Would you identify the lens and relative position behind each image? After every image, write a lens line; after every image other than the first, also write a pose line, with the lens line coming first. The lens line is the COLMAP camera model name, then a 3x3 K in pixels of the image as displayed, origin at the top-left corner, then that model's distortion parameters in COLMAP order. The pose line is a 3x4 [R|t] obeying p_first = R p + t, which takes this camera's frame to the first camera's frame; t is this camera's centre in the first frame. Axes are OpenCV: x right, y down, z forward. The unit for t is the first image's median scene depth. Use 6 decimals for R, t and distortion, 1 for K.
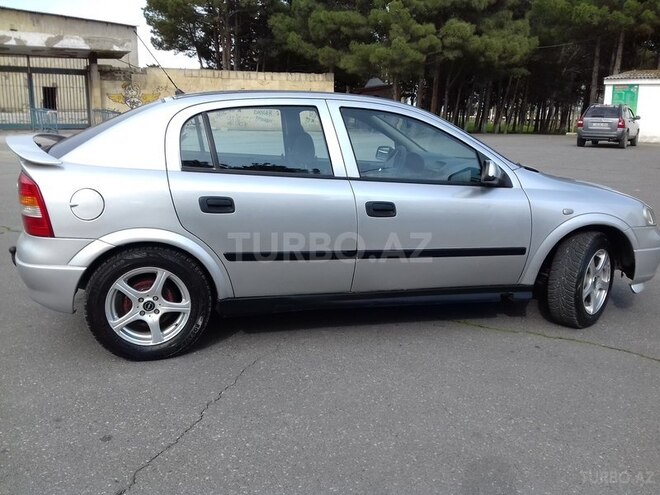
lens RADIAL K [[600.8, 0, 338.8], [0, 600.8, 246.8], [0, 0, 1]] dist [0.106031, -0.204765]
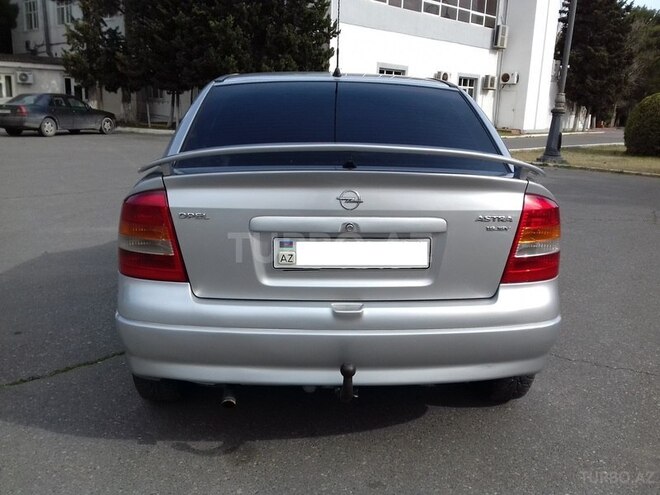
lens RADIAL K [[600.8, 0, 338.8], [0, 600.8, 246.8], [0, 0, 1]] dist [0.106031, -0.204765]
pose [[0.208761, -0.228605, 0.950872, -0.132297], [0.196888, 0.962212, 0.188105, -0.025534], [-0.957943, 0.147946, 0.245882, 0.114386]]
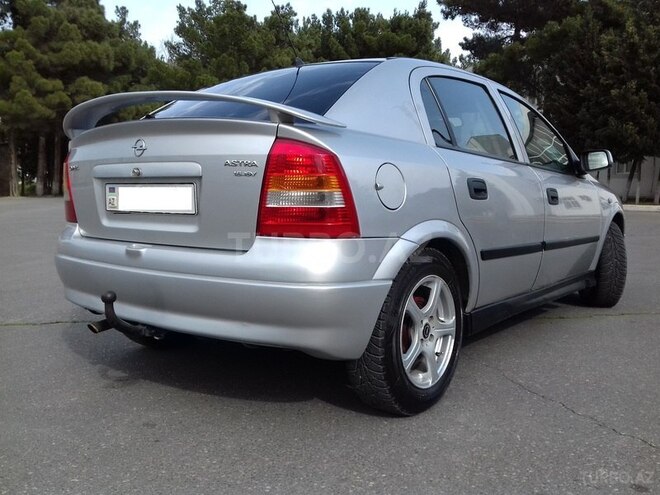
lens RADIAL K [[600.8, 0, 338.8], [0, 600.8, 246.8], [0, 0, 1]] dist [0.106031, -0.204765]
pose [[0.790618, -0.073361, 0.607900, -0.093400], [0.141925, 0.987715, -0.065387, 0.003566], [-0.595635, 0.137972, 0.791317, 0.054798]]
